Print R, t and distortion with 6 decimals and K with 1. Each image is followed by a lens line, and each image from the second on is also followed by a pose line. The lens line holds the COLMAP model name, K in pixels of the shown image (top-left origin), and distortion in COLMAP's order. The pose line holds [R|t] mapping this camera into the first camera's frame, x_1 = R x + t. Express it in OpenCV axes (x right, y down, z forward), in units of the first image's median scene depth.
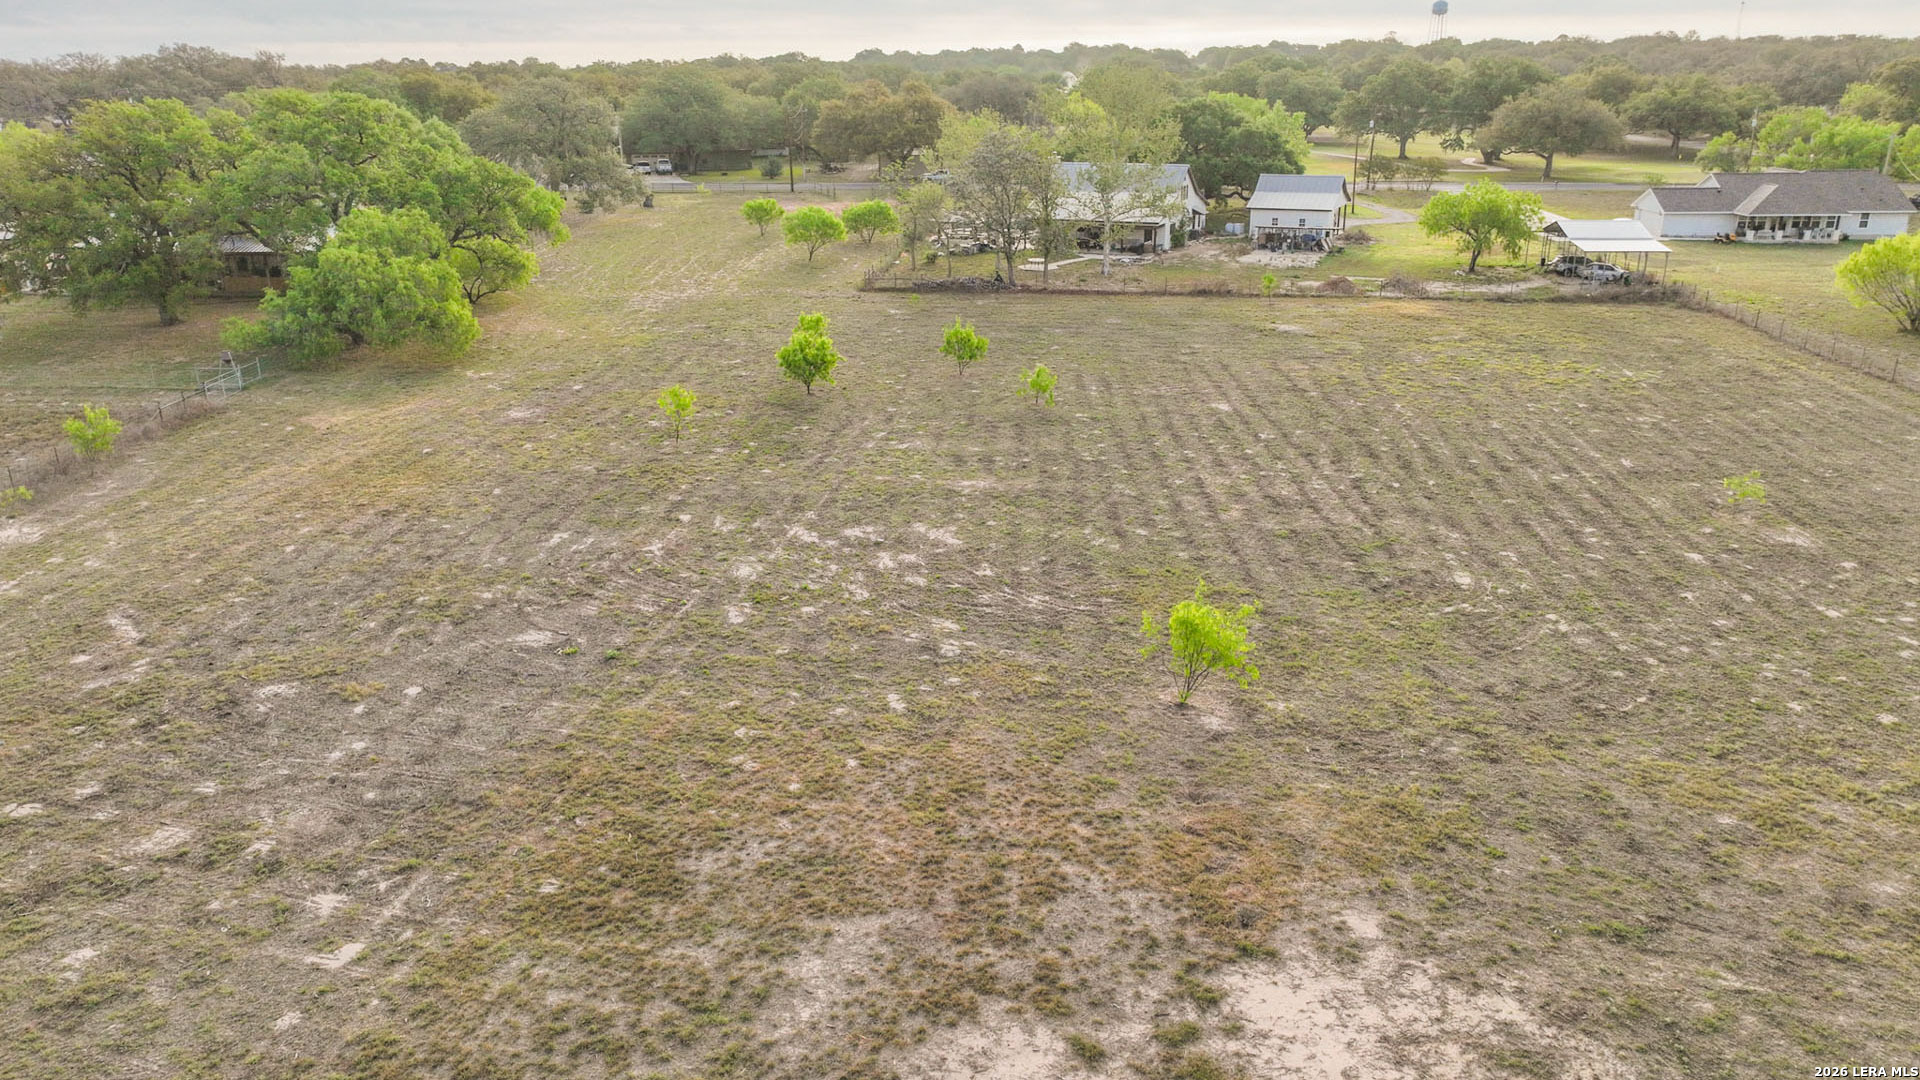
lens RADIAL K [[1356.1, 0, 965.8], [0, 1356.1, 532.4], [0, 0, 1]] dist [-0.000605, 0.018874]
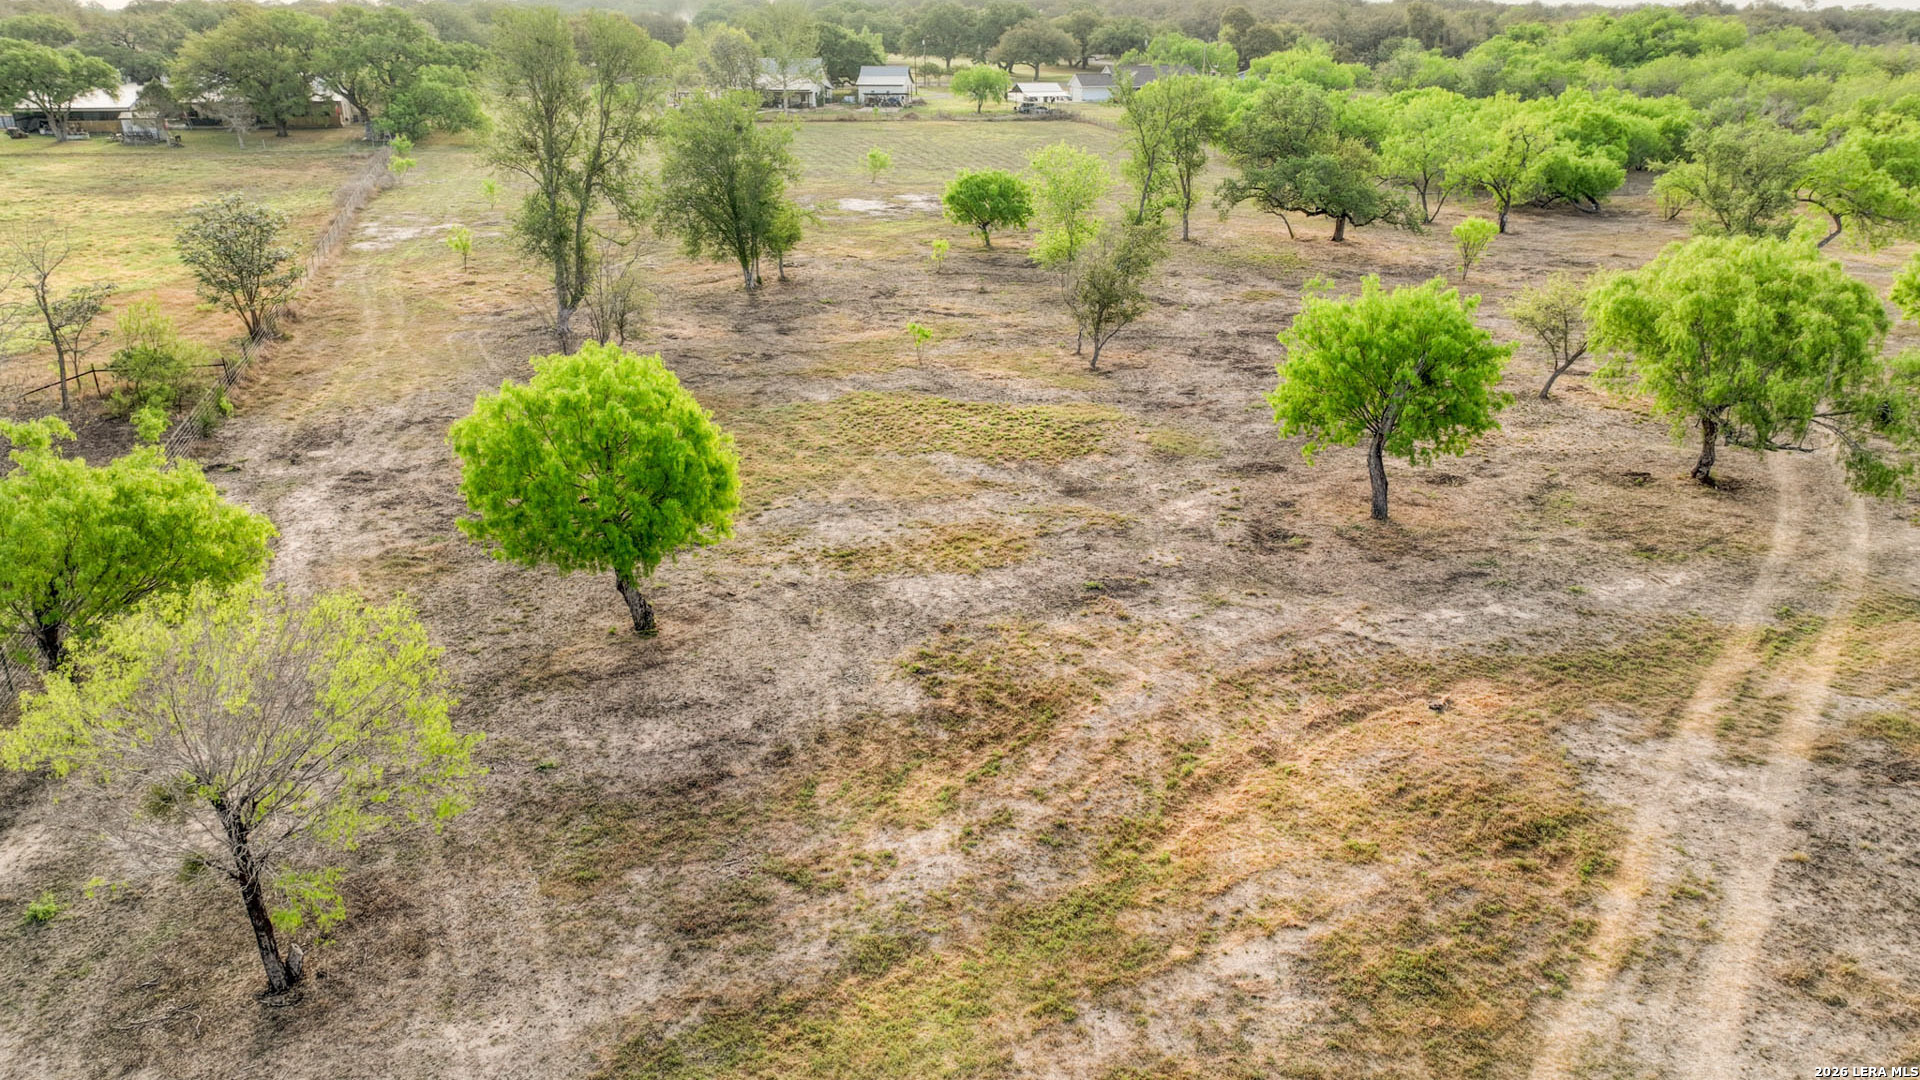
lens RADIAL K [[1356.1, 0, 958.4], [0, 1356.1, 544.3], [0, 0, 1]] dist [-0.000605, 0.018874]
pose [[0.956905, -0.101778, 0.271980, -0.190340], [0.091199, 0.994511, 0.051293, 0.256233], [-0.275708, -0.024278, 0.960935, -0.685688]]
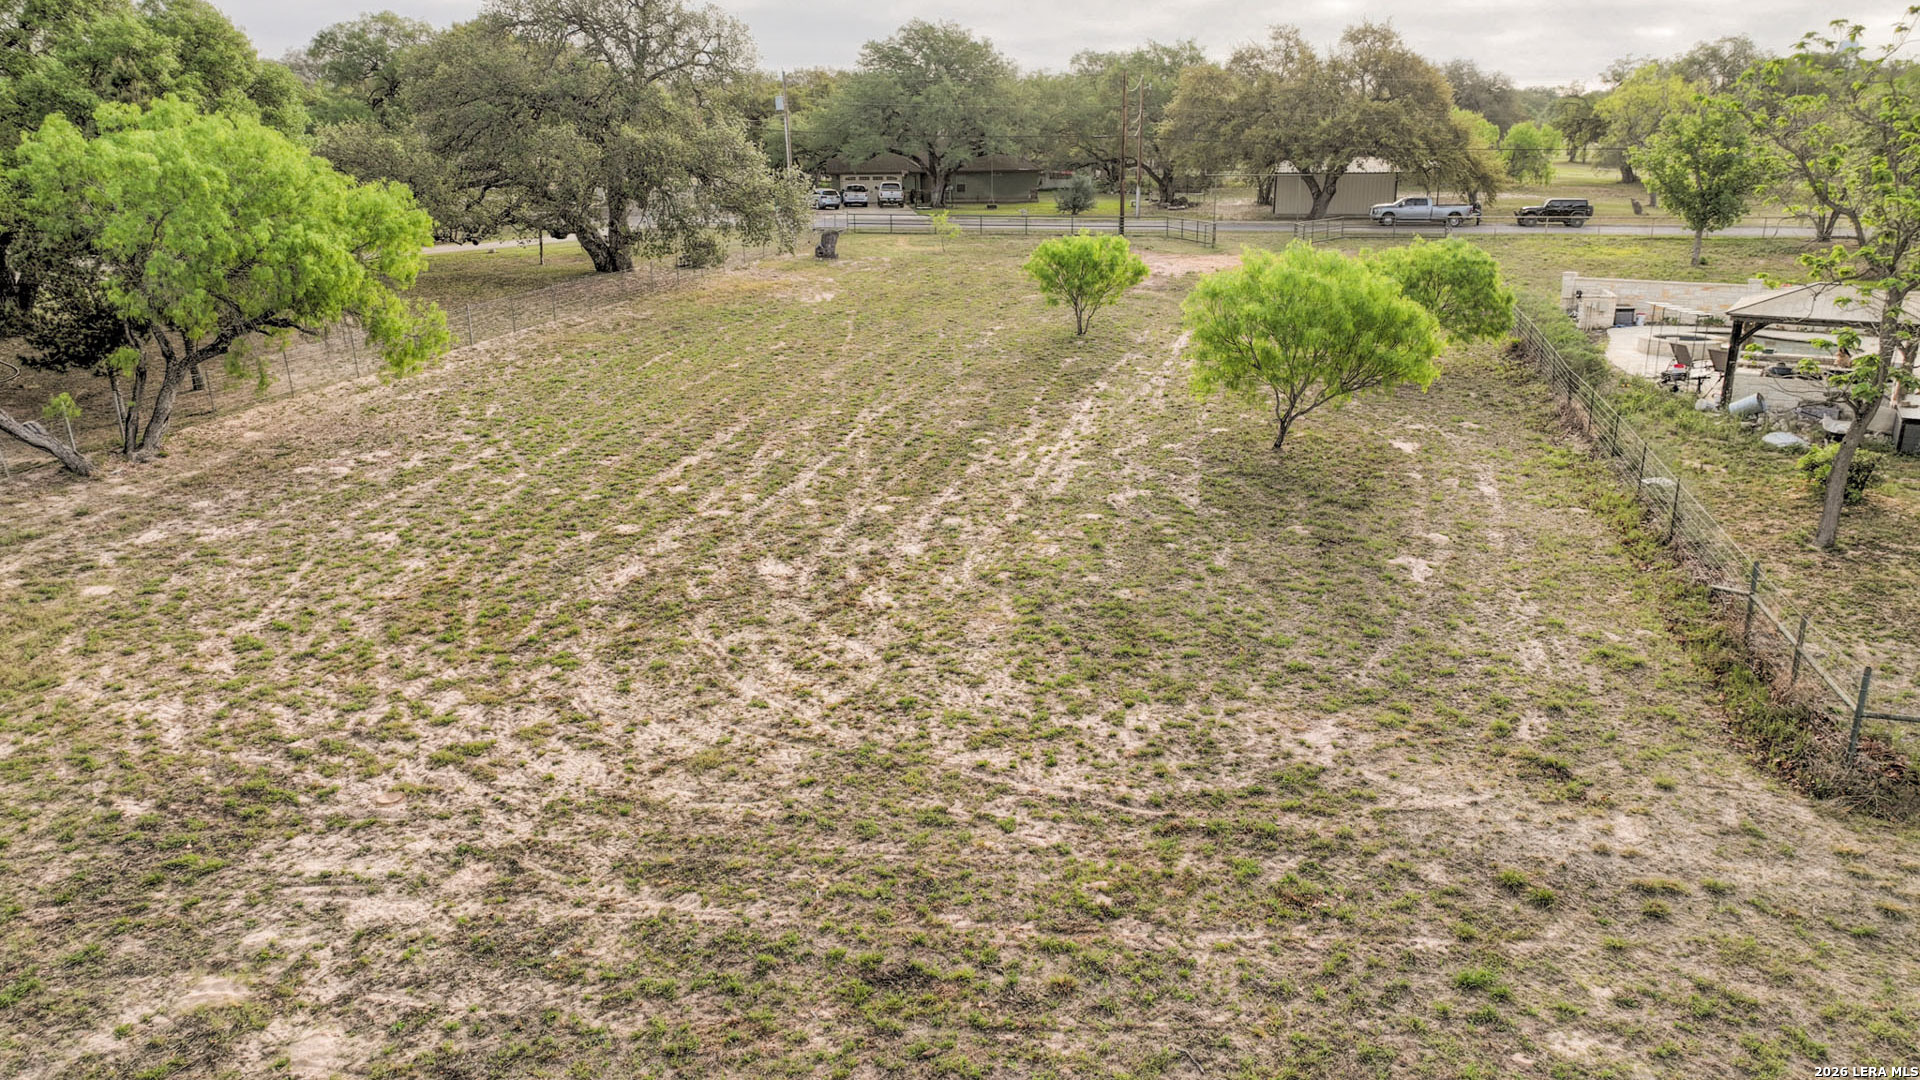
lens RADIAL K [[1356.1, 0, 956.4], [0, 1356.1, 542.8], [0, 0, 1]] dist [-0.000605, 0.018874]
pose [[0.980506, 0.059351, -0.187313, -0.091291], [-0.066675, 0.997228, -0.033036, -0.122731], [0.184833, 0.044881, 0.981745, 0.525465]]
